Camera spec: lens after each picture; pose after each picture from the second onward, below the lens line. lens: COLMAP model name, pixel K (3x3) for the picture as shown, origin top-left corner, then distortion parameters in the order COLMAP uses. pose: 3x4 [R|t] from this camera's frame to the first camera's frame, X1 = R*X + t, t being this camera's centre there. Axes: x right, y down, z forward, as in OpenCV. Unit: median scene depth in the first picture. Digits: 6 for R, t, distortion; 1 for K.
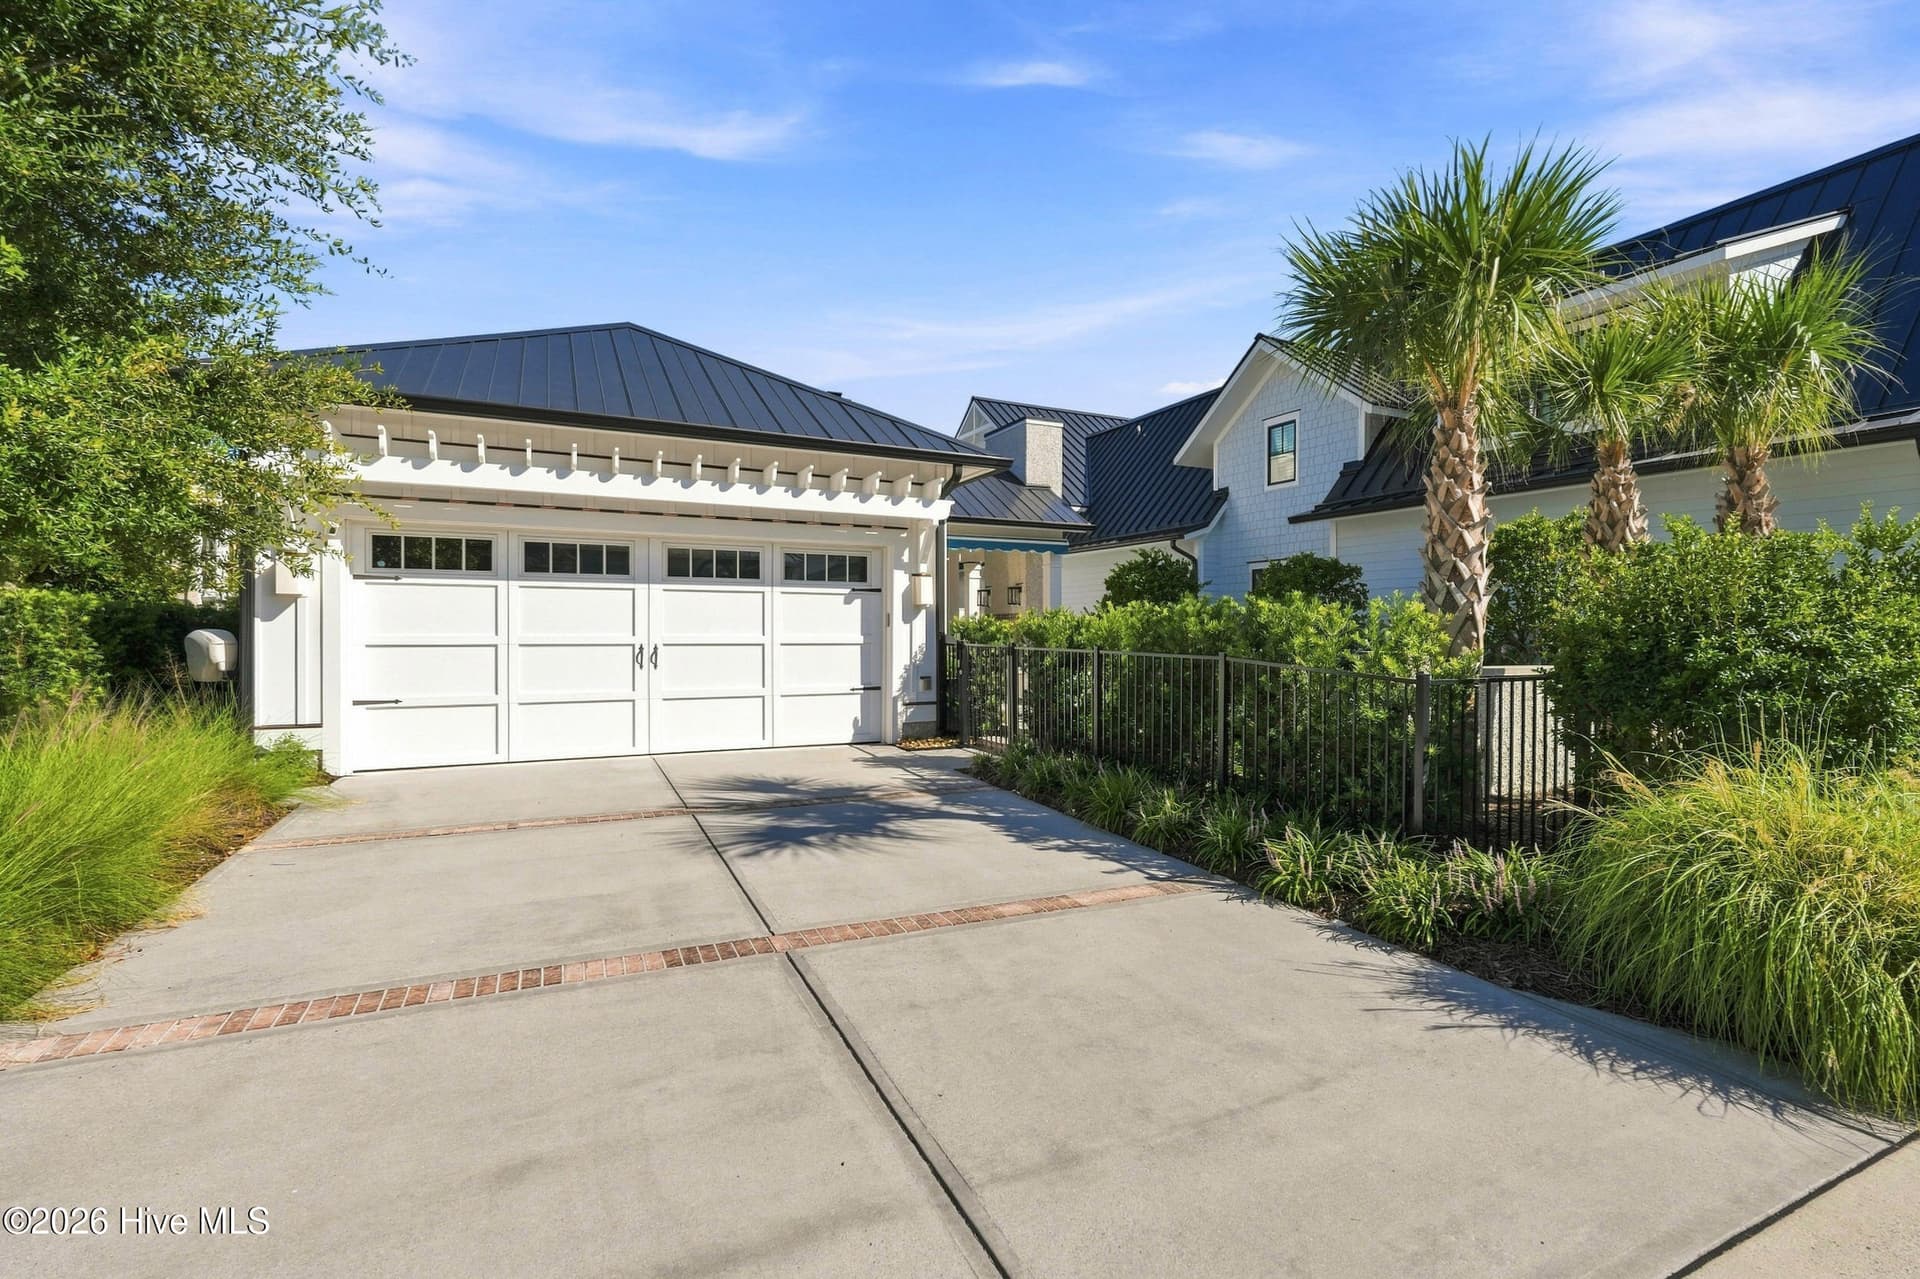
lens RADIAL K [[848.6, 0, 960.0], [0, 848.6, 639.5], [0, 0, 1]] dist [0.001289, 0.000209]
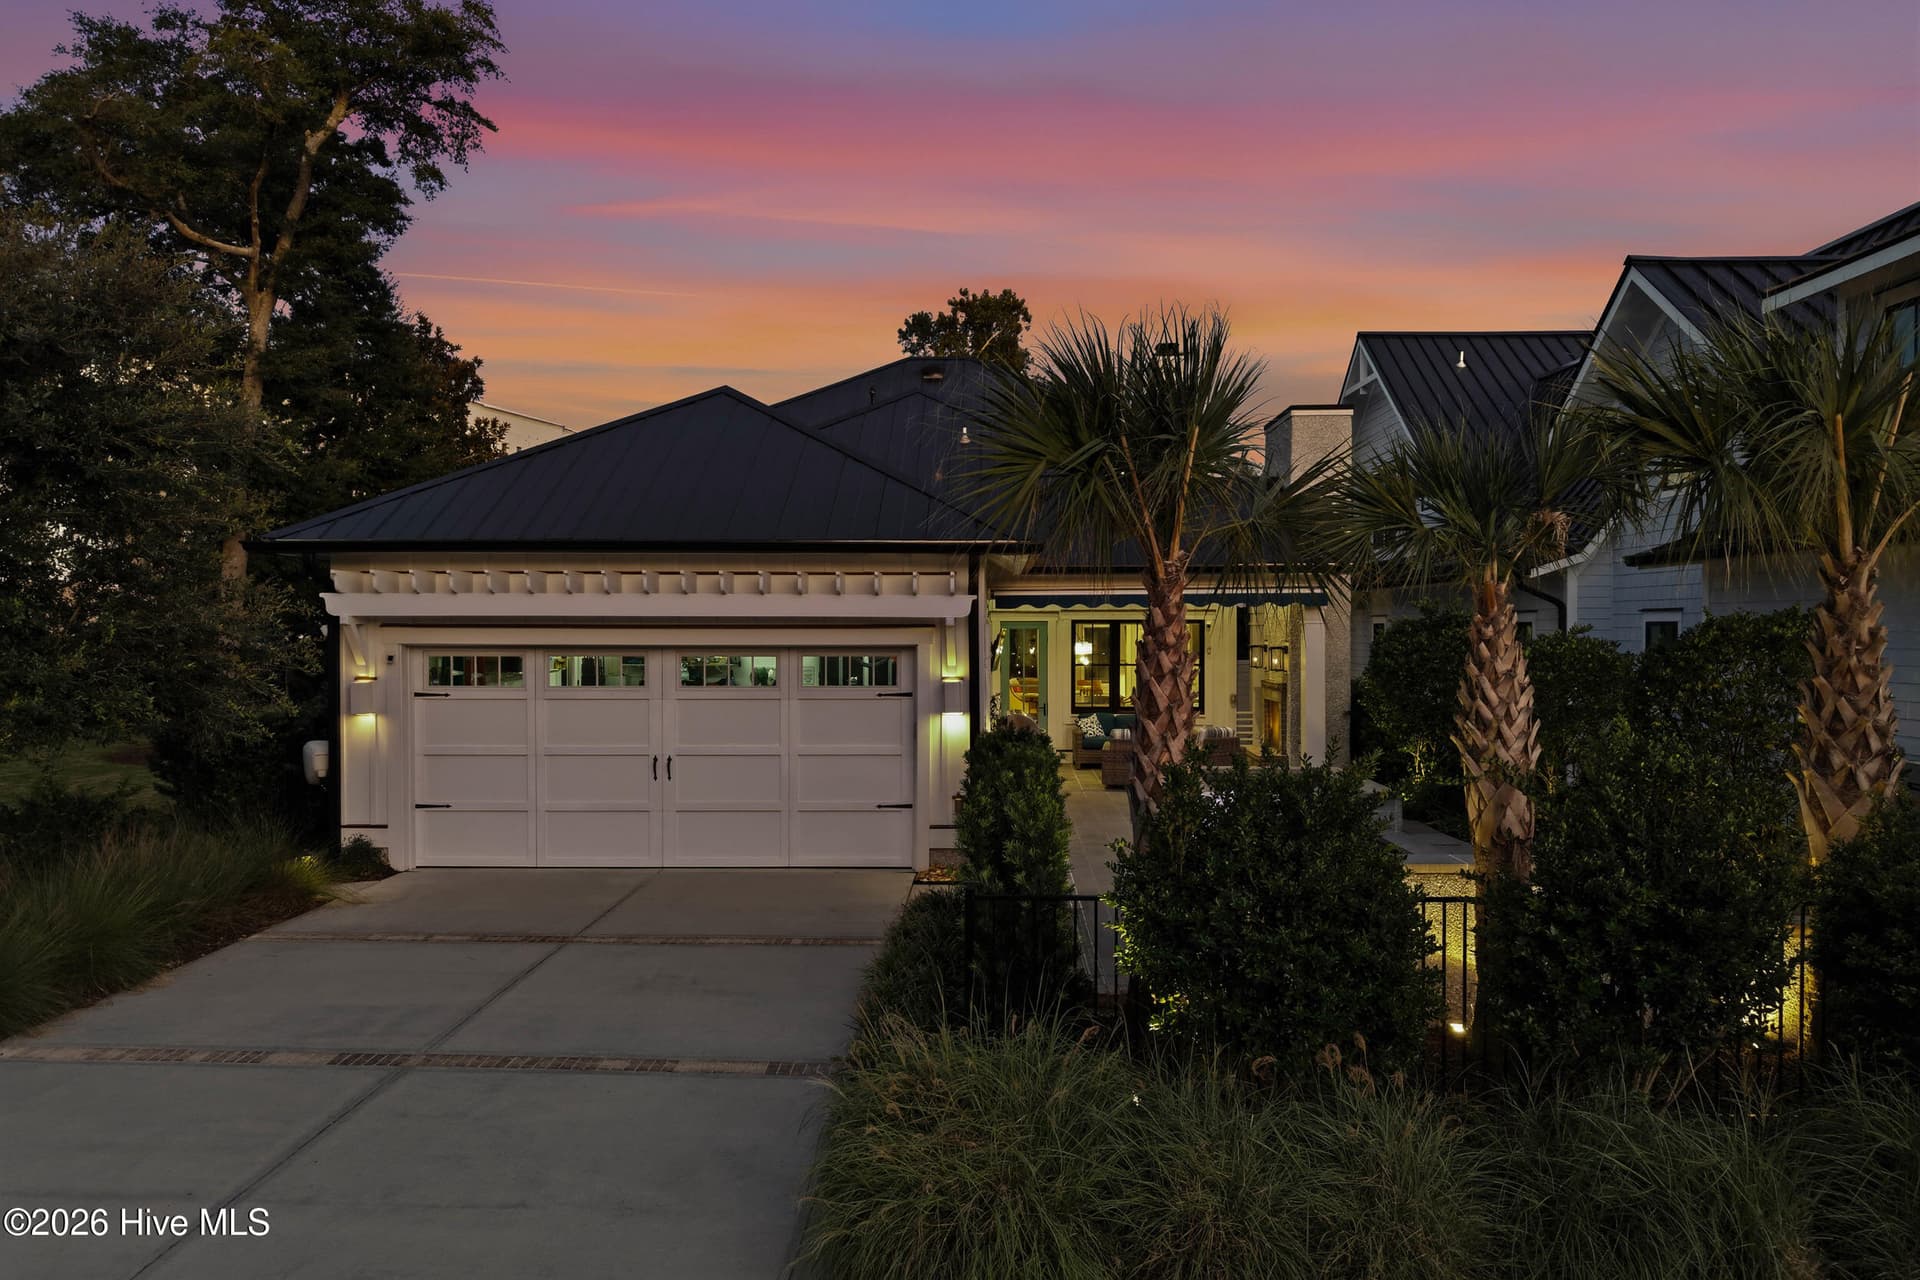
lens RADIAL K [[1305.4, 0, 960.0], [0, 1305.4, 640.0], [0, 0, 1]] dist [0.040525, -0.000453]
pose [[0.886777, 0.001432, -0.462196, 0.786008], [-0.001298, 0.999999, 0.000608, -0.158715], [0.462197, 0.000061, 0.886778, -0.230188]]
